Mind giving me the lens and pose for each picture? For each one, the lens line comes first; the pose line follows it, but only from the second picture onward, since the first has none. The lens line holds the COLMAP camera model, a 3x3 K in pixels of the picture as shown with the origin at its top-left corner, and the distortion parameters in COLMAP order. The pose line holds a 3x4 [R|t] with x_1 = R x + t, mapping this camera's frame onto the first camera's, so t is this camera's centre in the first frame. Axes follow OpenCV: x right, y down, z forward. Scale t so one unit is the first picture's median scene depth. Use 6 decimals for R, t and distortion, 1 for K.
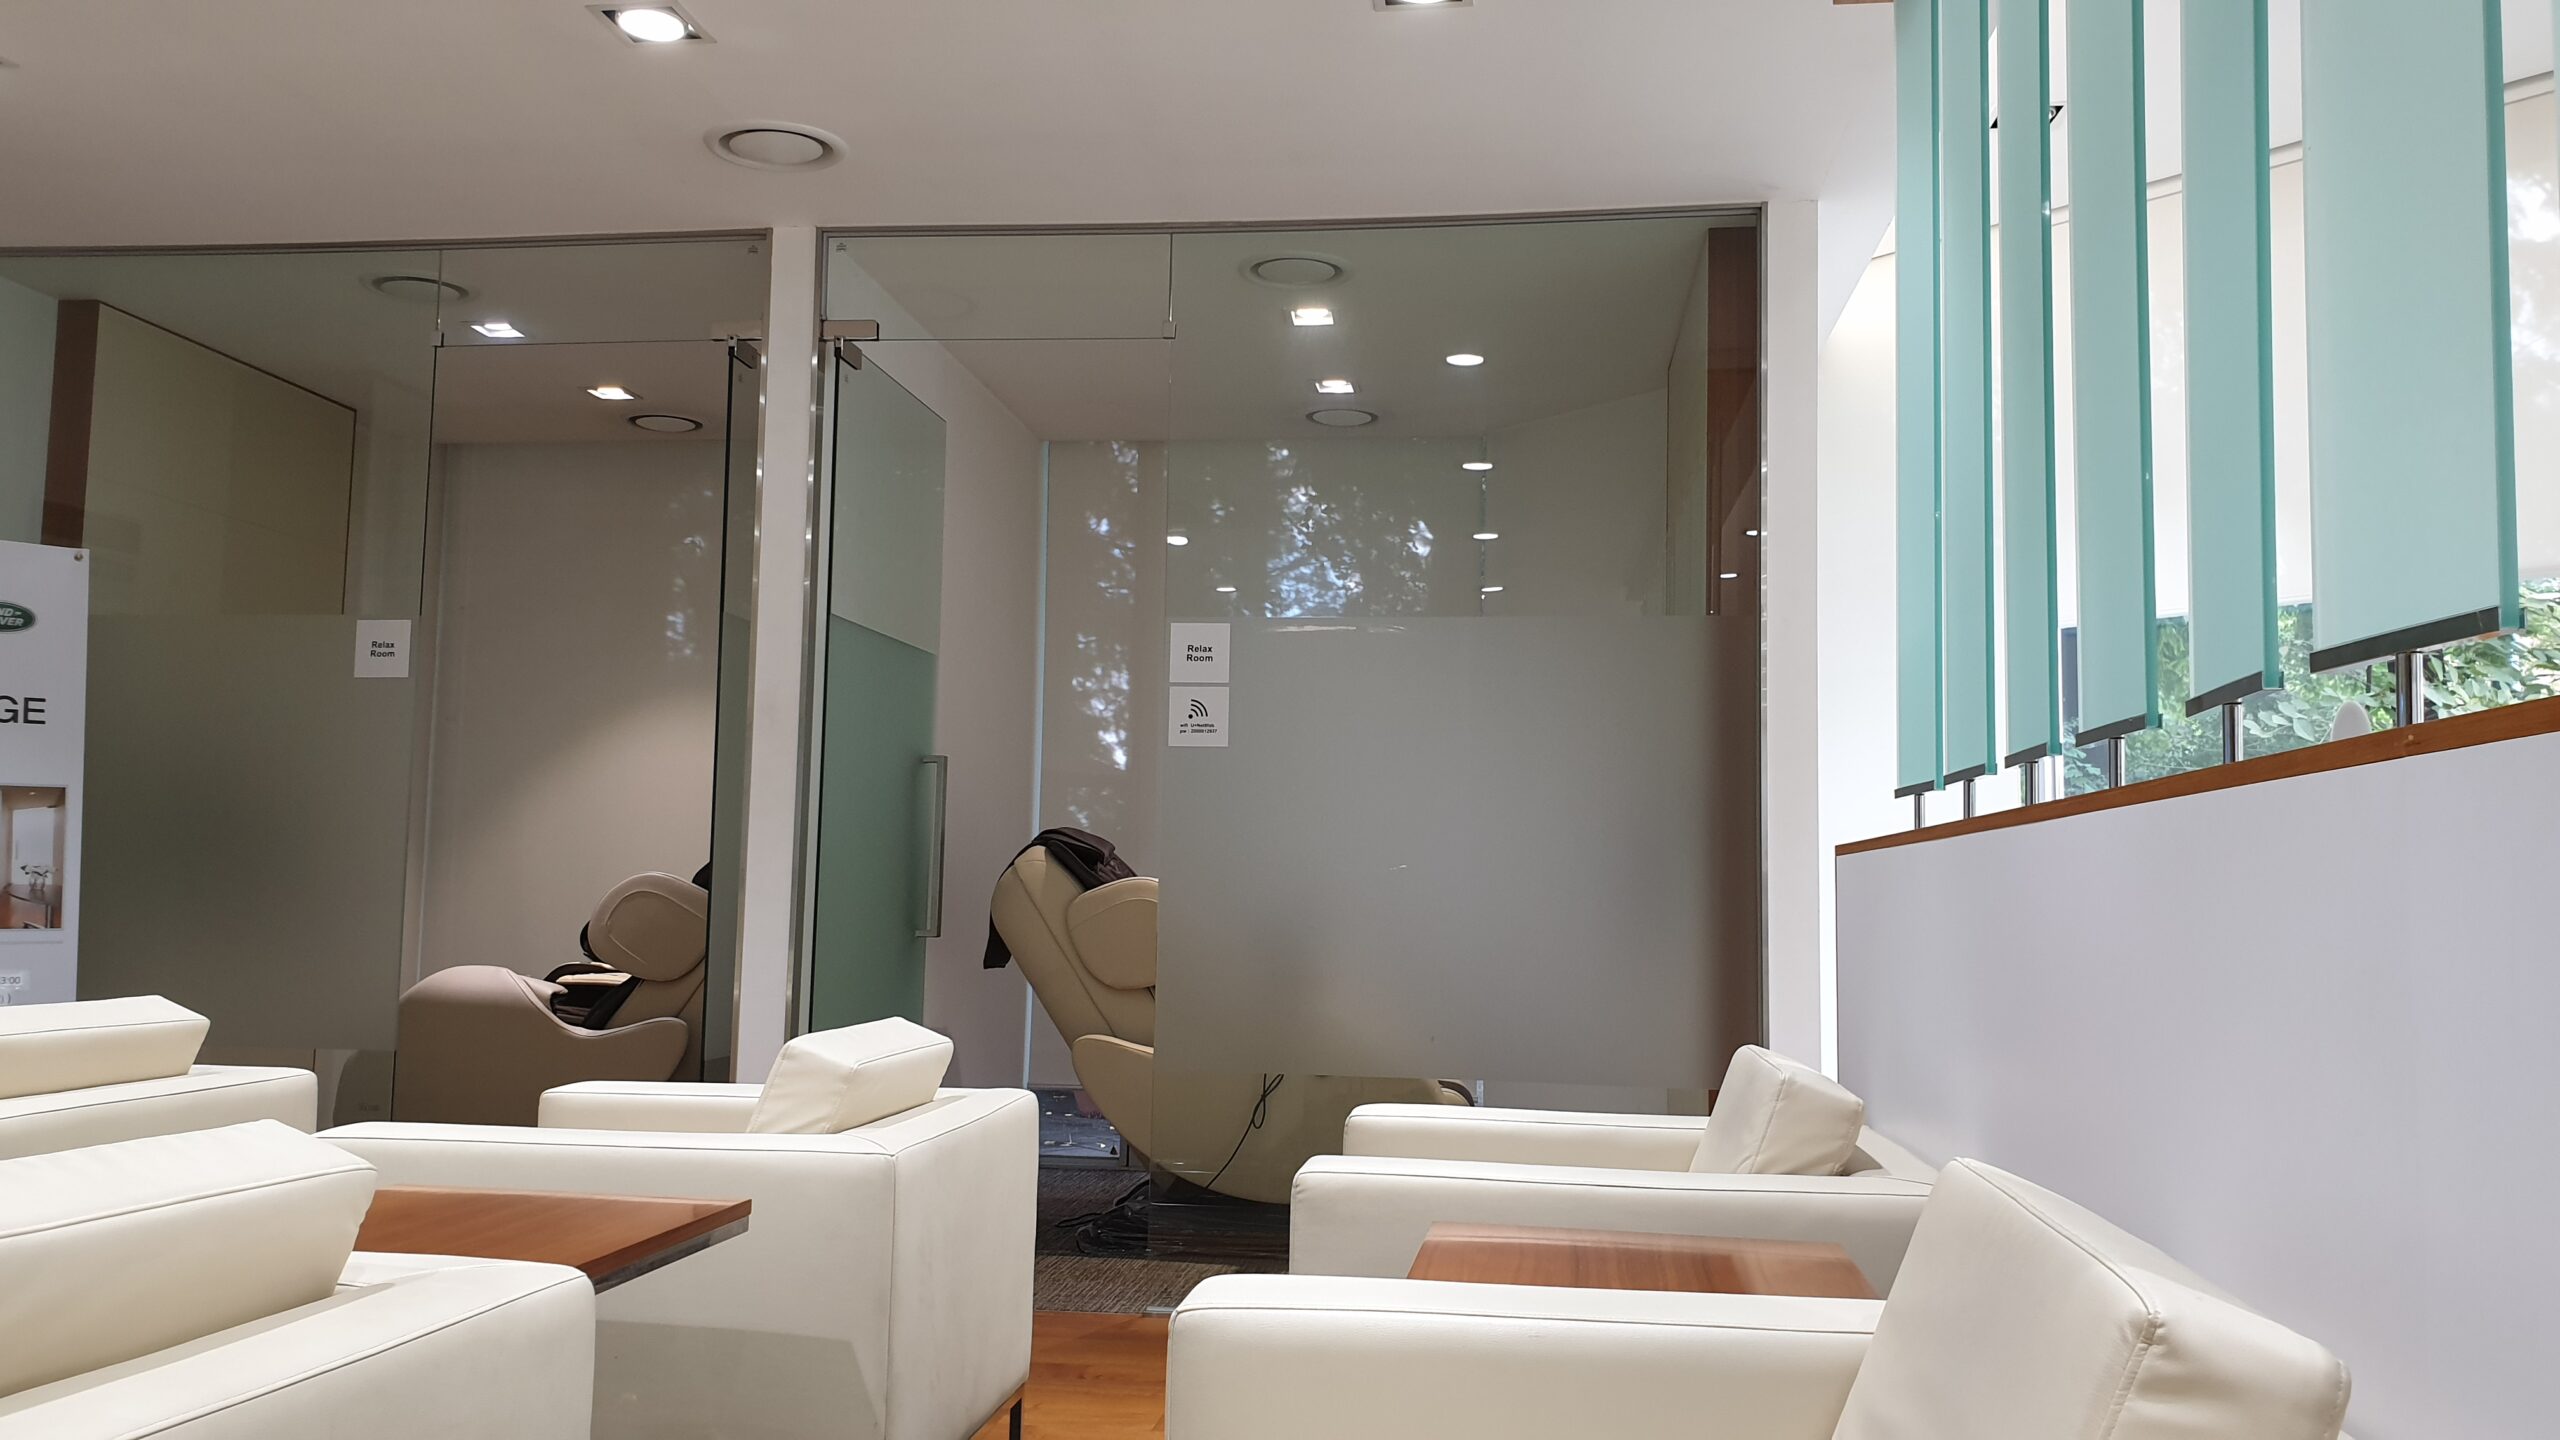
lens RADIAL K [[1996.5, 0, 1280.0], [0, 1996.5, 720.0], [0, 0, 1]] dist [-0.008764, -0.007266]
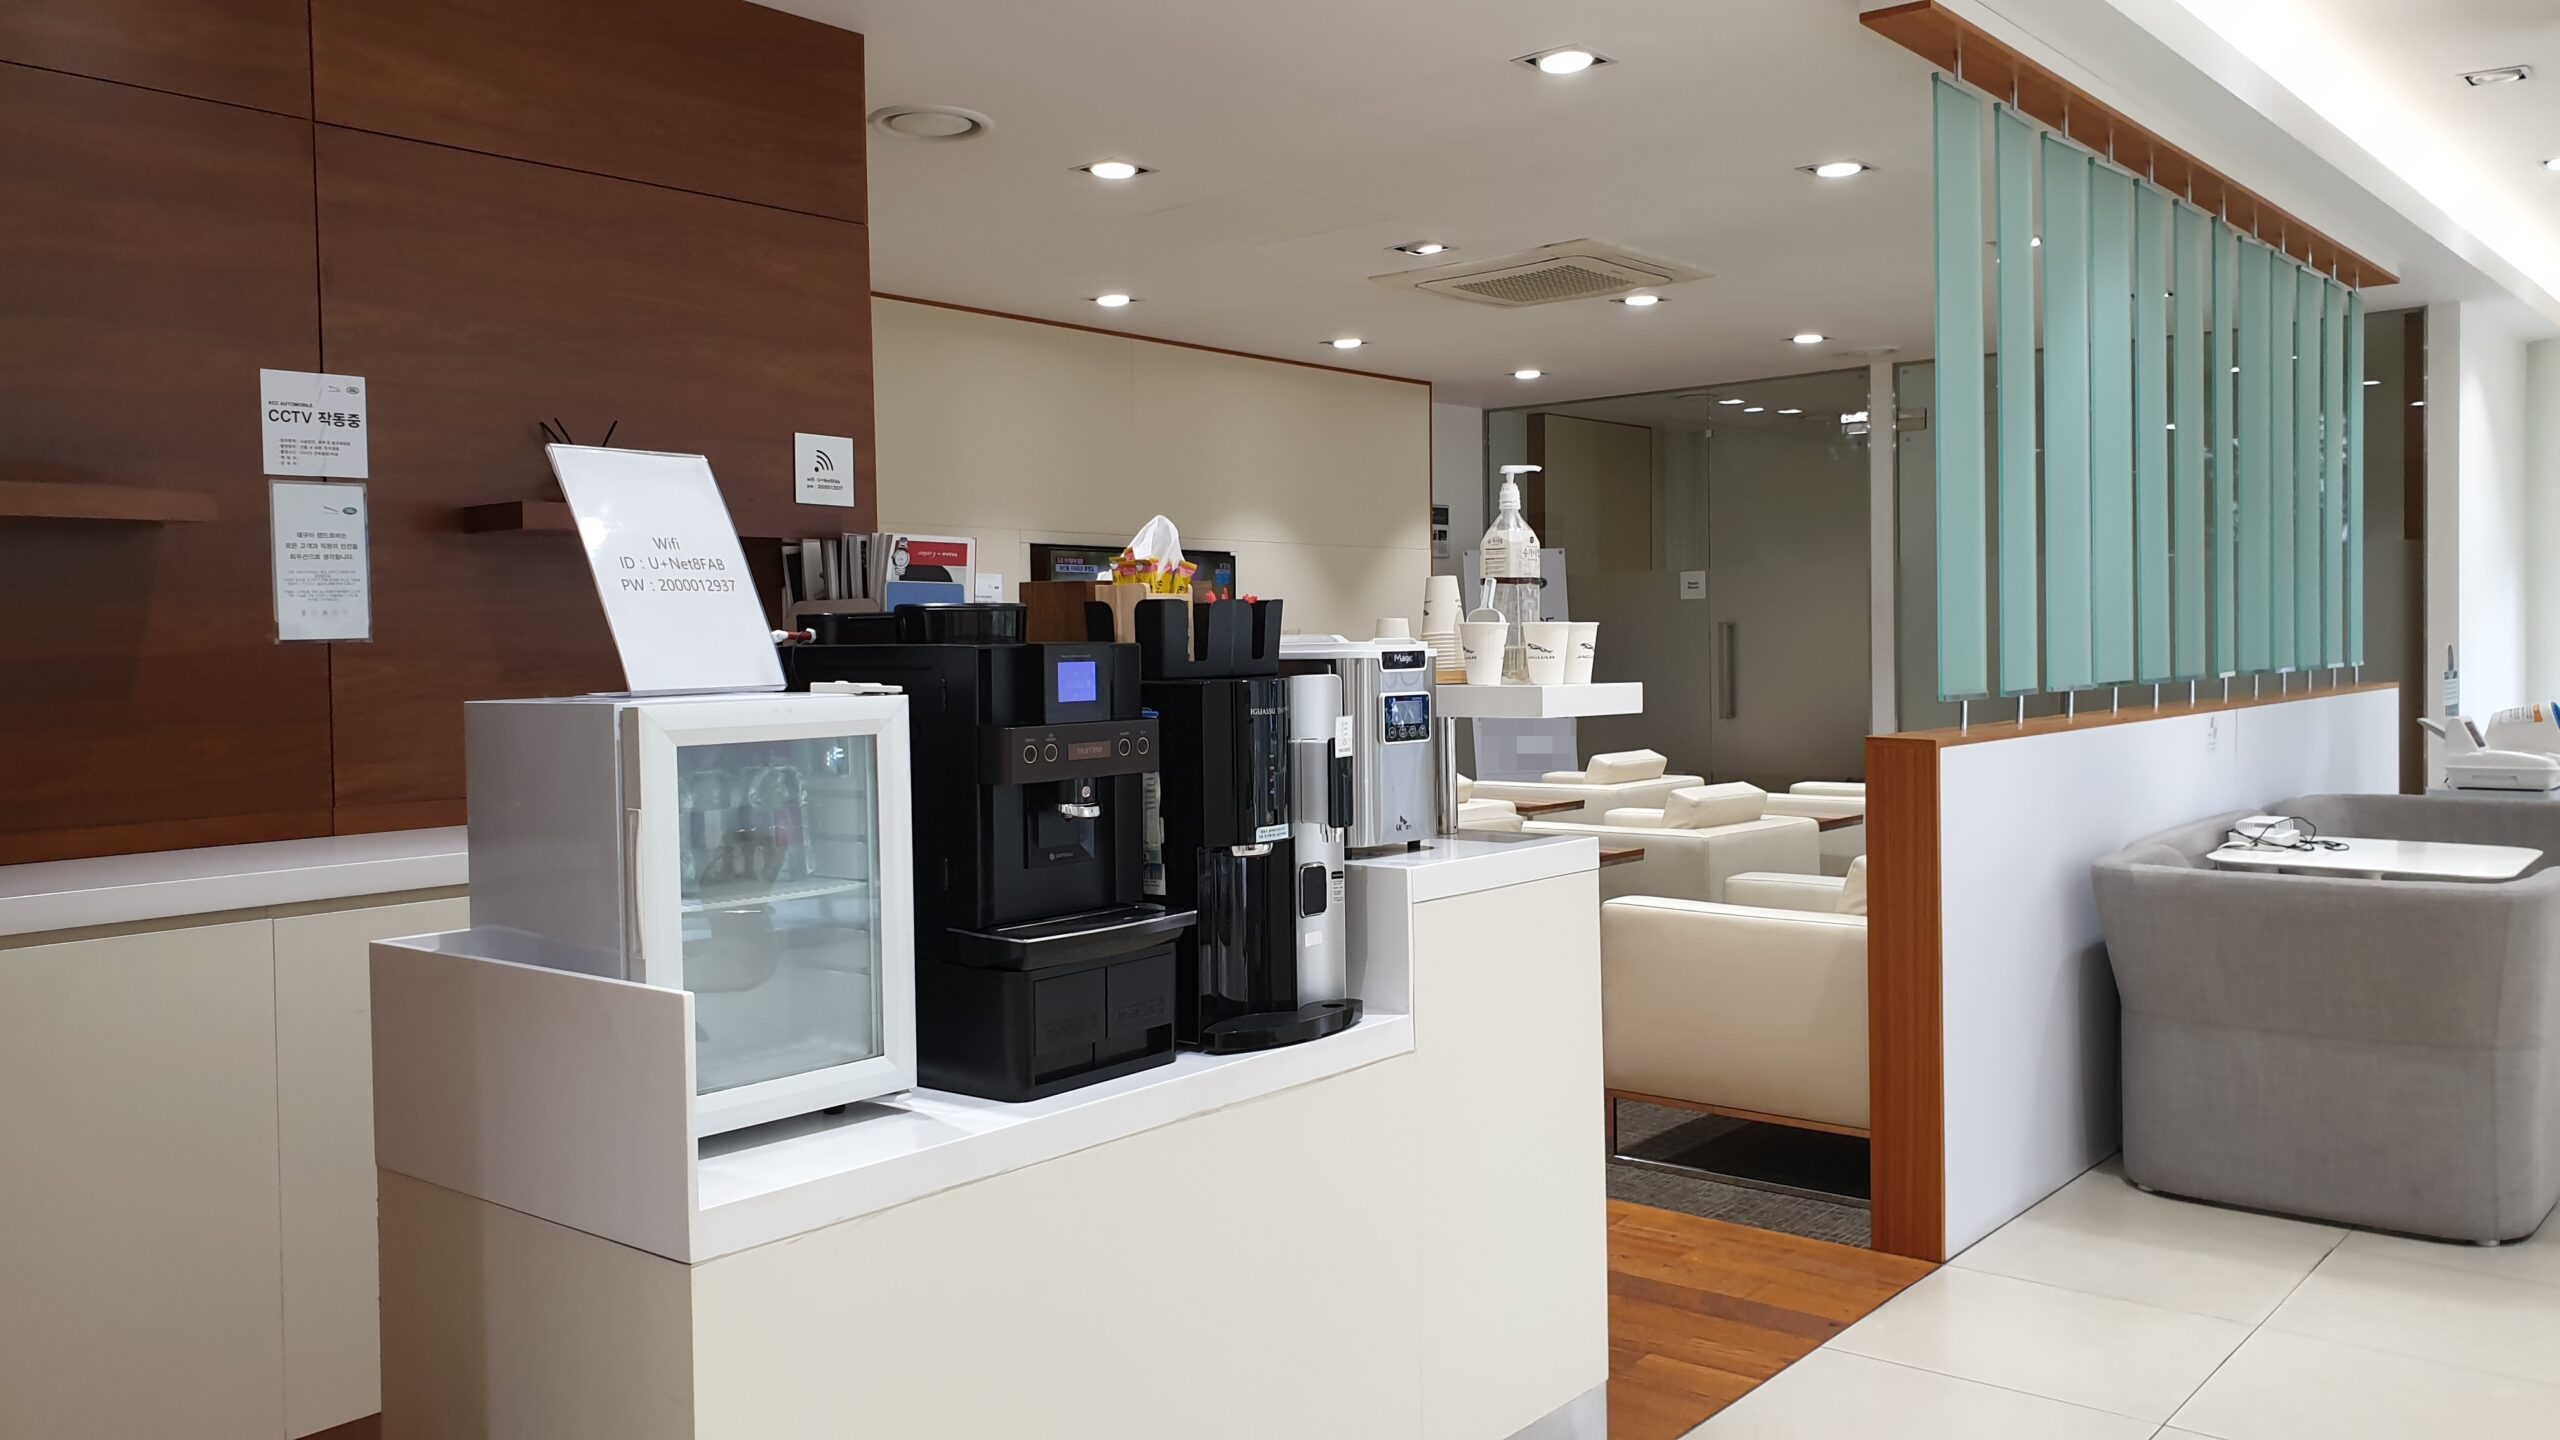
lens RADIAL K [[1996.5, 0, 1280.0], [0, 1996.5, 720.0], [0, 0, 1]] dist [-0.008764, -0.007266]
pose [[0.839711, -0.010416, -0.542934, 0.332534], [0.075685, 0.992302, 0.098019, -0.138904], [0.537734, -0.123400, 0.834035, -1.034343]]
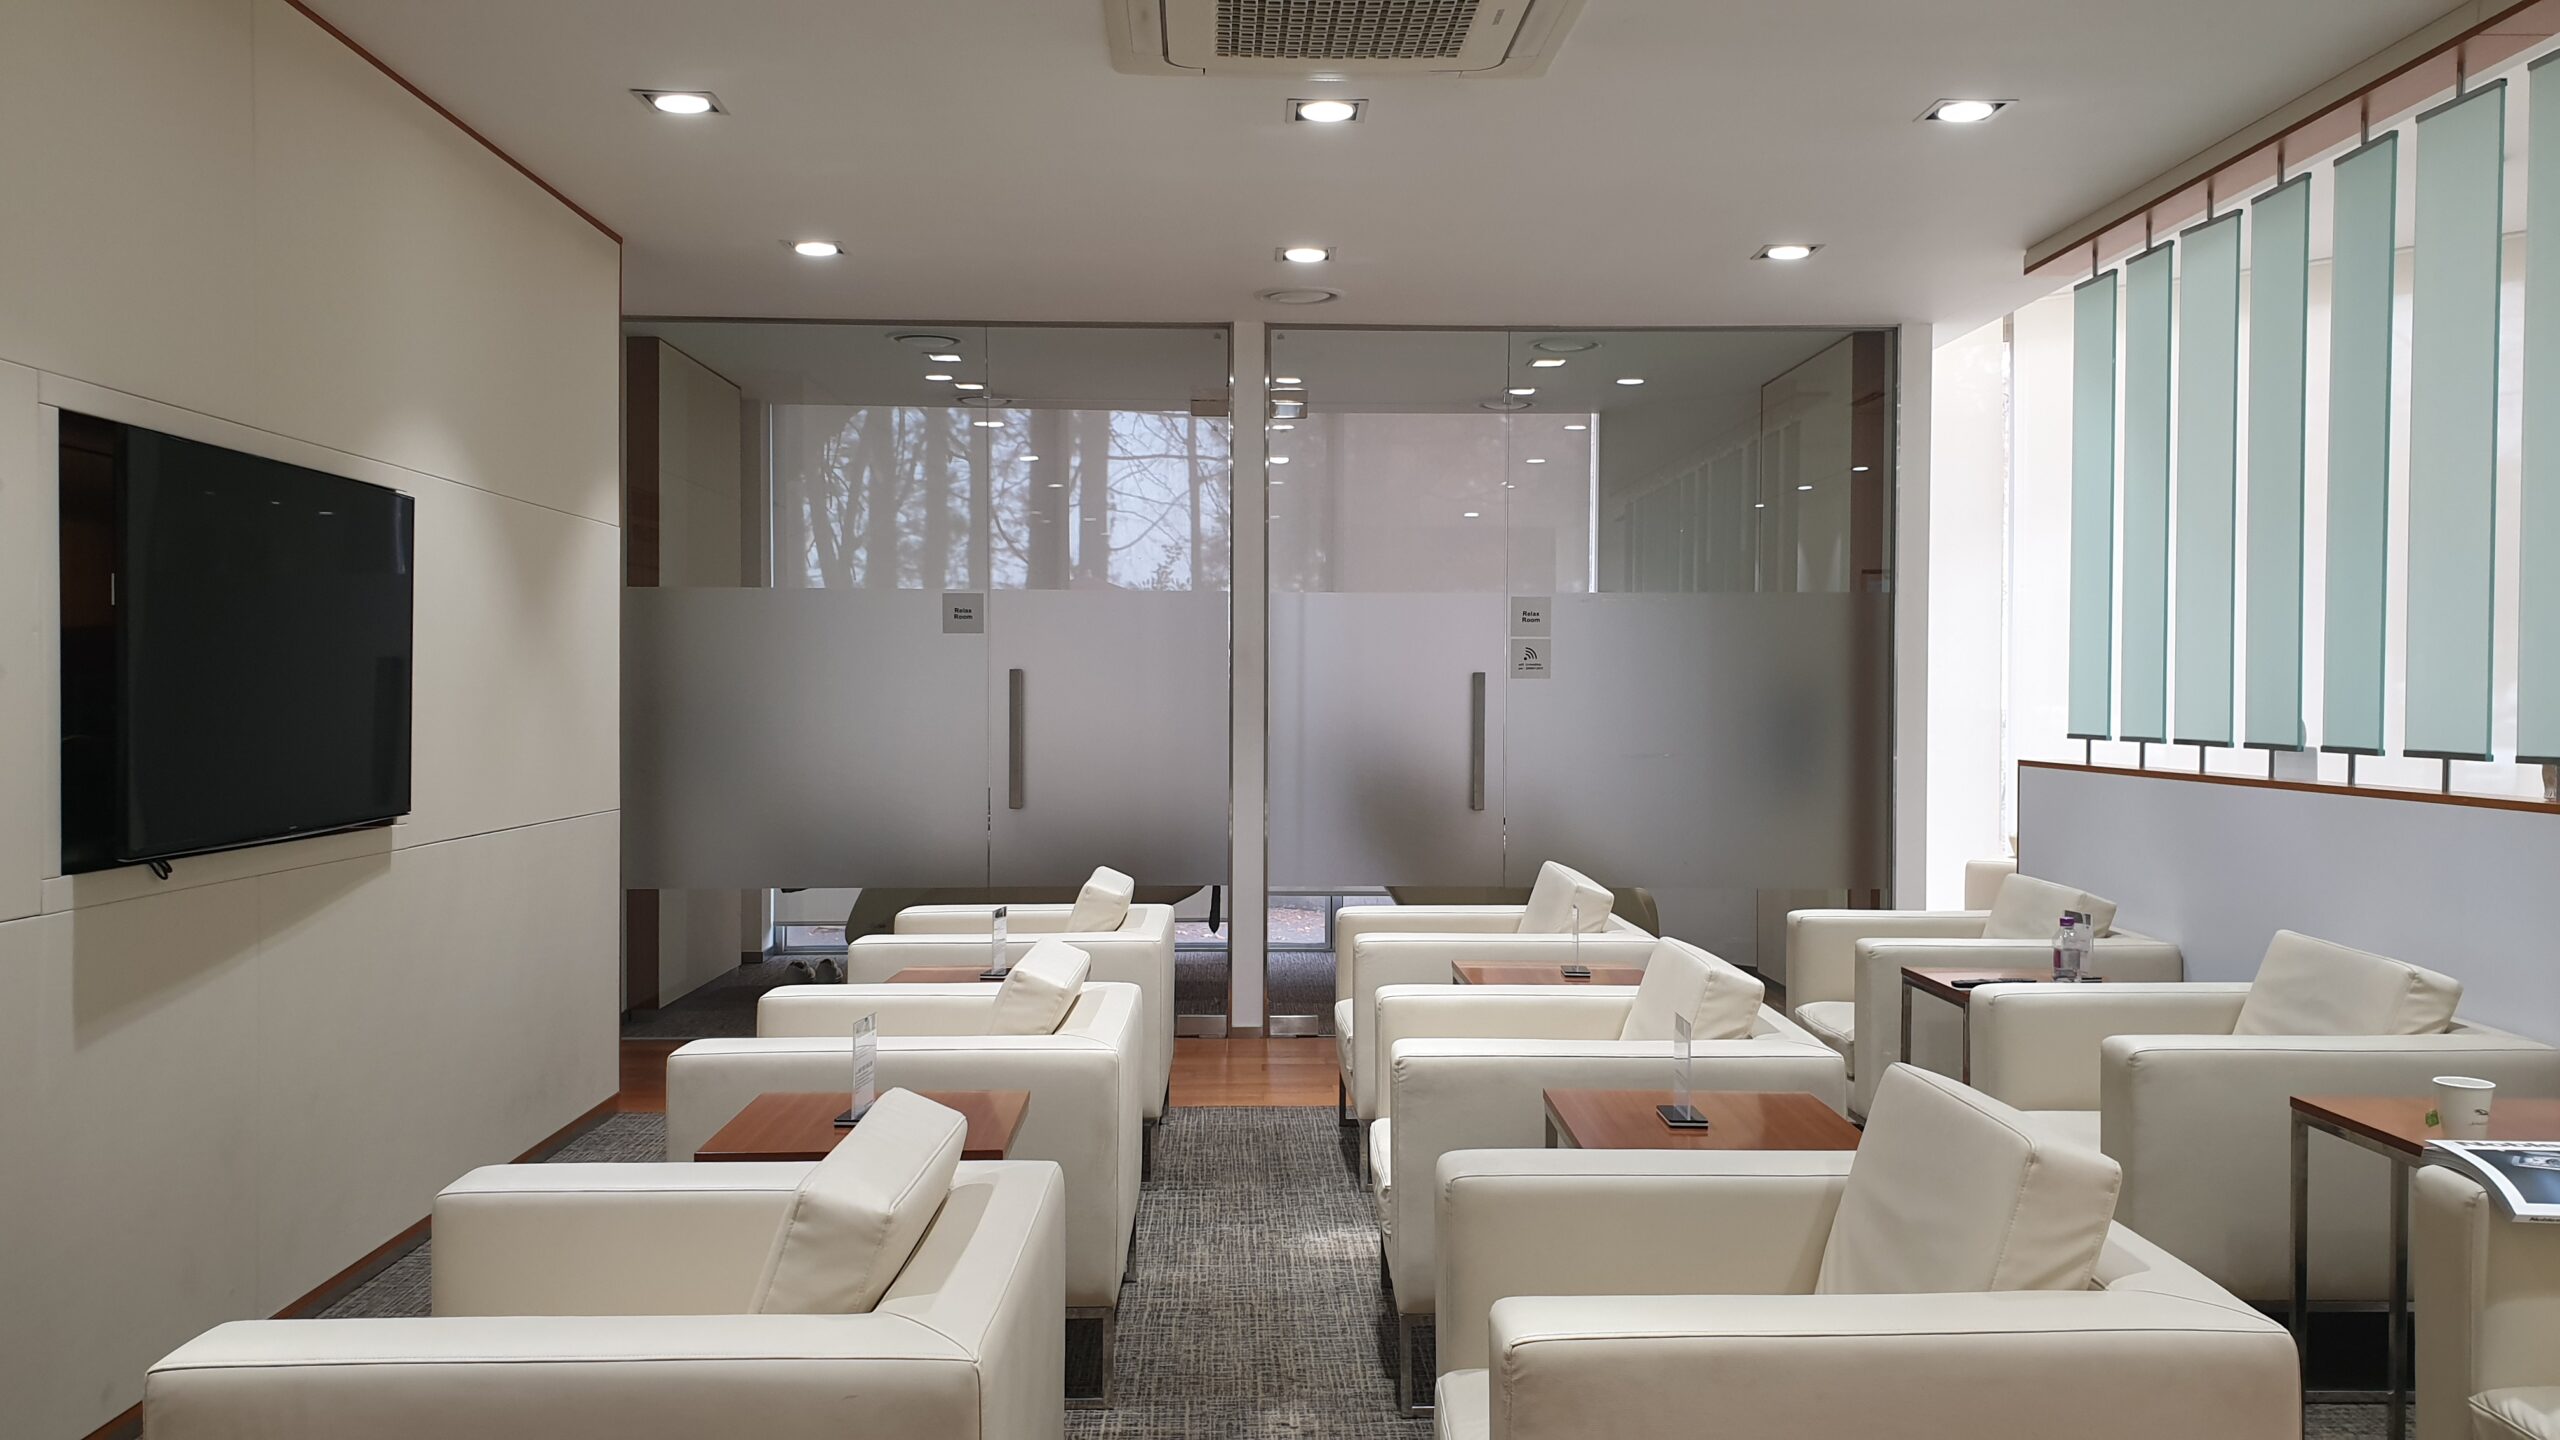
lens RADIAL K [[1937.9, 0, 1277.5], [0, 1937.9, 756.4], [0, 0, 1]] dist [0.003120, -0.000524]
pose [[0.990973, -0.019736, 0.132599, -0.425694], [0.003290, 0.992386, 0.123119, -0.109204], [-0.134020, -0.121571, 0.983493, -0.441318]]
